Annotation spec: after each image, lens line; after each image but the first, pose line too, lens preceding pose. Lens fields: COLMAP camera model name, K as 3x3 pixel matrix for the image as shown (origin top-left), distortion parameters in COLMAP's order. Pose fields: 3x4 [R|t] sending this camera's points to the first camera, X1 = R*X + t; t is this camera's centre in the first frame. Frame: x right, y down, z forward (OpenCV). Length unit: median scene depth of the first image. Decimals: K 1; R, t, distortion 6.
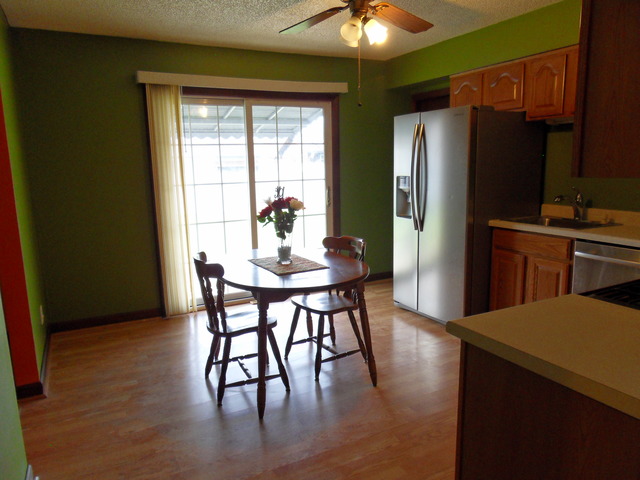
lens RADIAL K [[466.0, 0, 316.6], [0, 466.0, 241.2], [0, 0, 1]] dist [-0.009674, -0.002519]
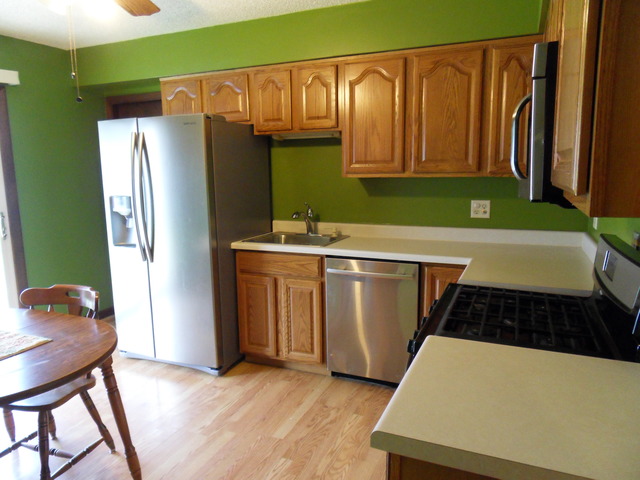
lens RADIAL K [[466.0, 0, 316.6], [0, 466.0, 241.2], [0, 0, 1]] dist [-0.009674, -0.002519]
pose [[0.779769, -0.088222, 0.619820, -0.059063], [0.102889, 0.994619, 0.012130, -0.041545], [-0.617555, 0.054314, 0.784650, 0.189572]]
